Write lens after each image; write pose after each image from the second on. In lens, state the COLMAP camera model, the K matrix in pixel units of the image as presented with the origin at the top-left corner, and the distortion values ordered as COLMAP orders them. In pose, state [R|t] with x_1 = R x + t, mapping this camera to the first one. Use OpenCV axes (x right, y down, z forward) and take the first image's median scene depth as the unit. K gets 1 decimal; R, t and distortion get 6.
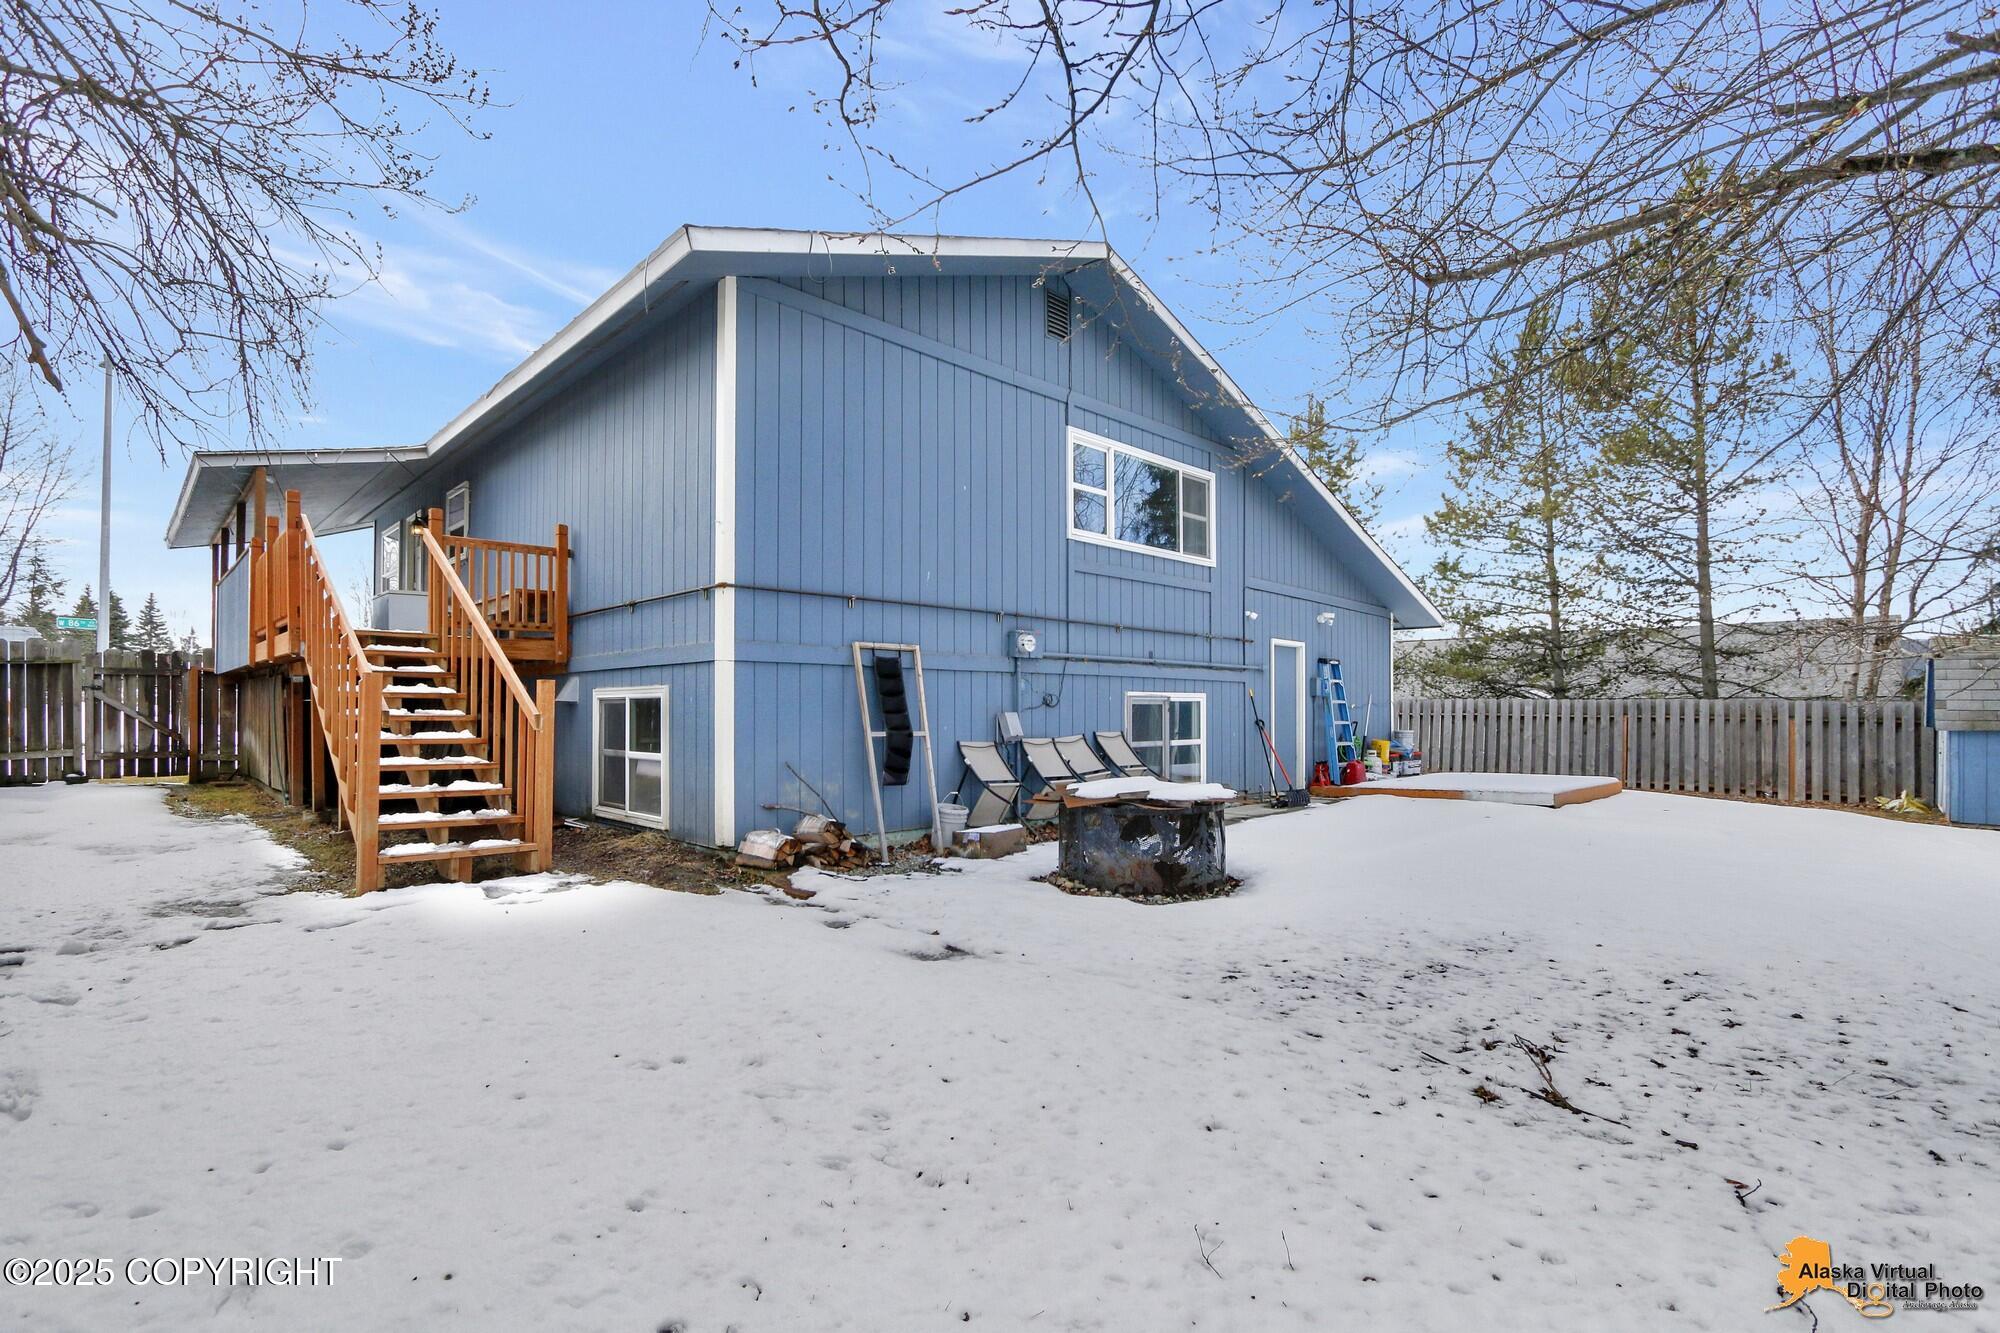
lens RADIAL K [[952.9, 0, 1002.3], [0, 952.9, 718.2], [0, 0, 1]] dist [-0.000880, -0.000034]
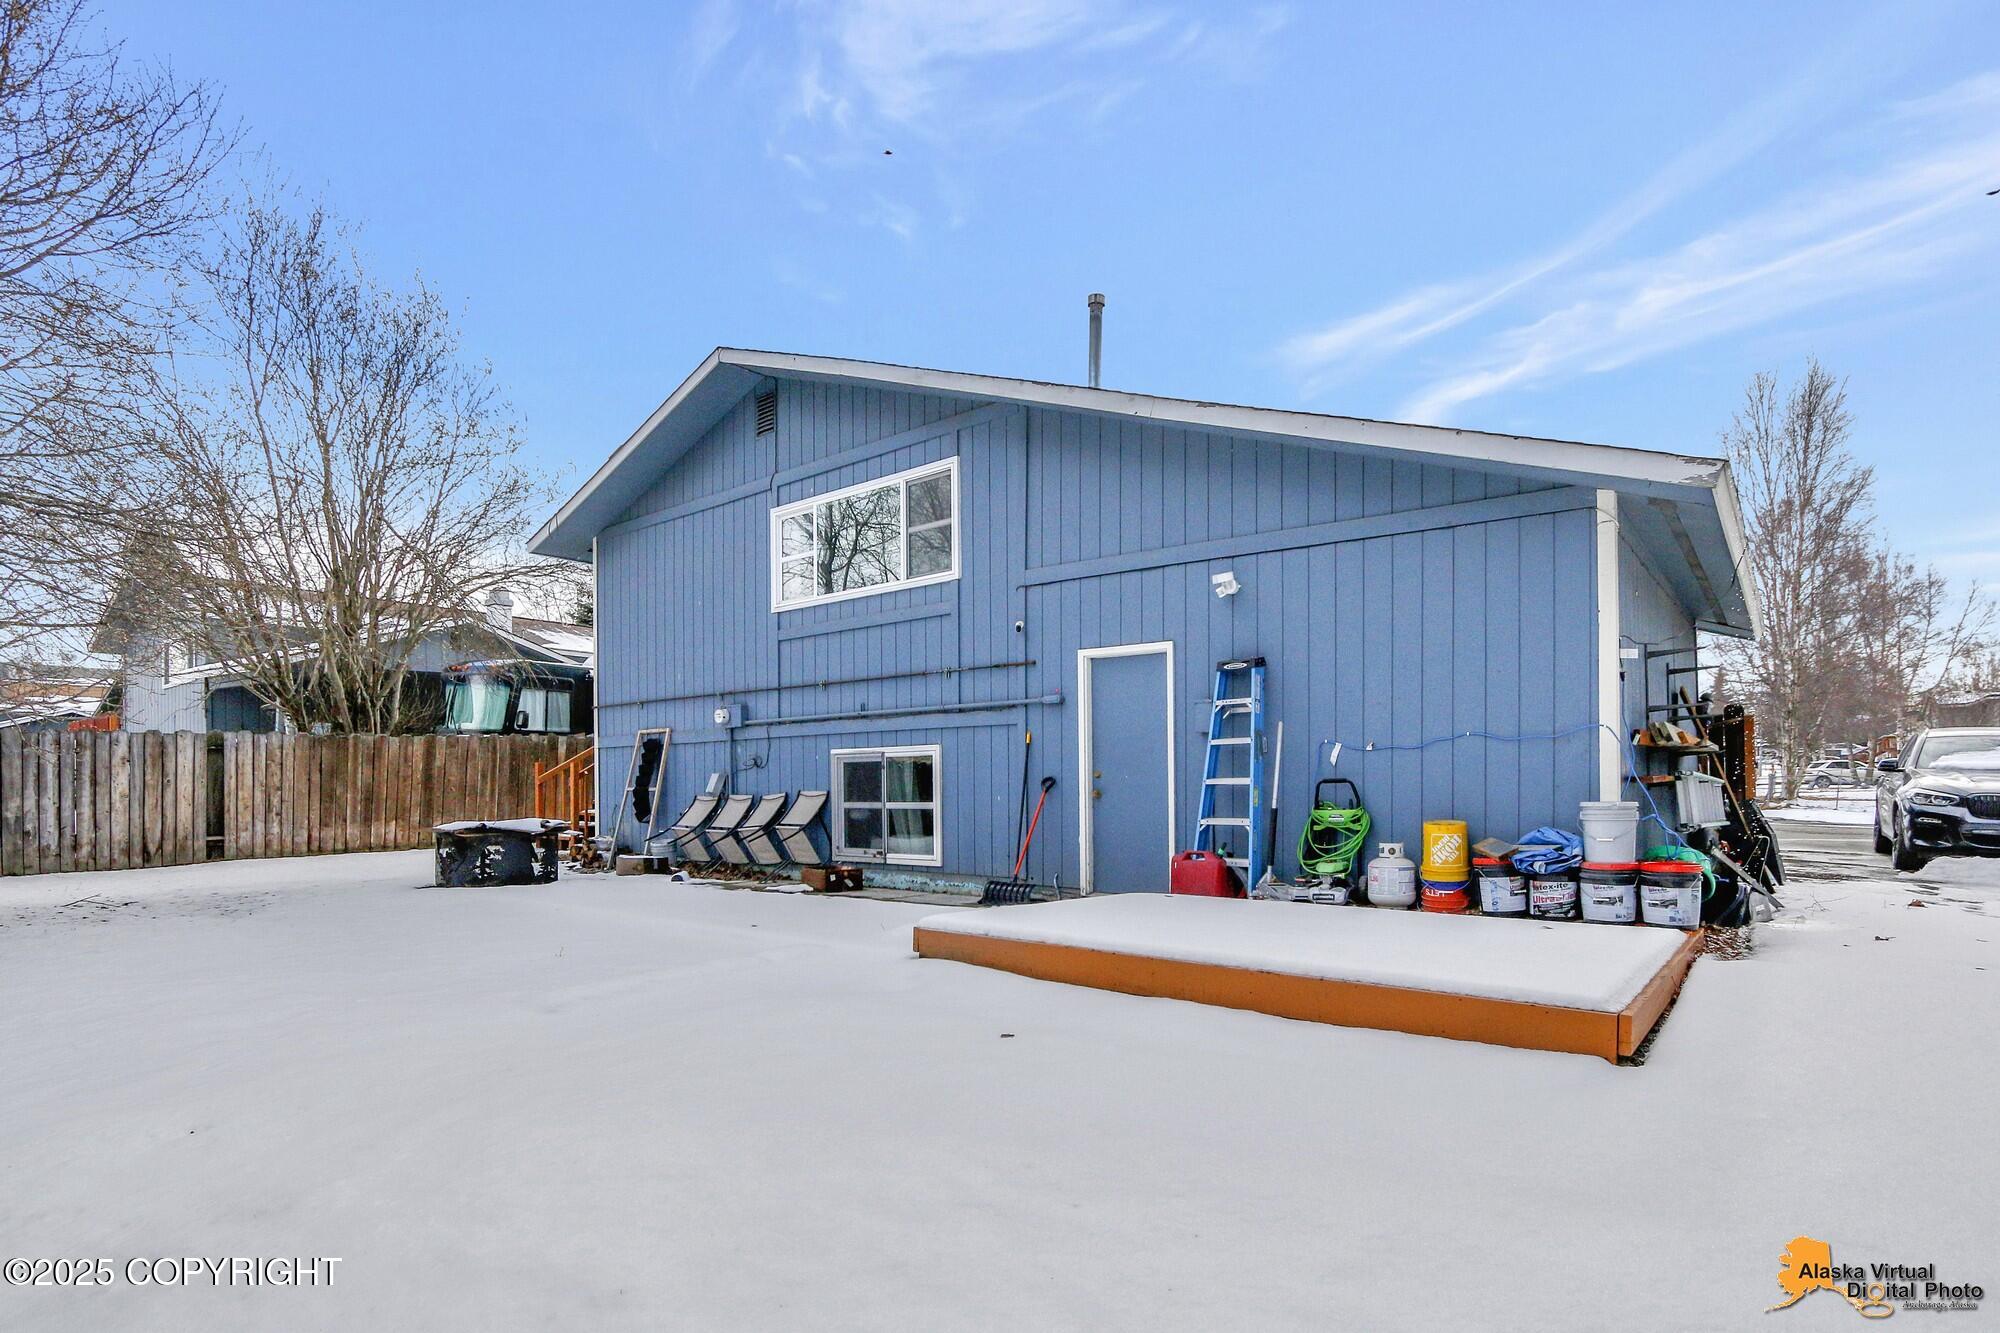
lens RADIAL K [[962.2, 0, 1002.5], [0, 962.2, 780.4], [0, 0, 1]] dist [0.000365, -0.000051]
pose [[0.119168, -0.001907, -0.992872, 1.085491], [0.005139, 0.999986, -0.001304, 0.005186], [0.992861, -0.004947, 0.119176, 1.029344]]
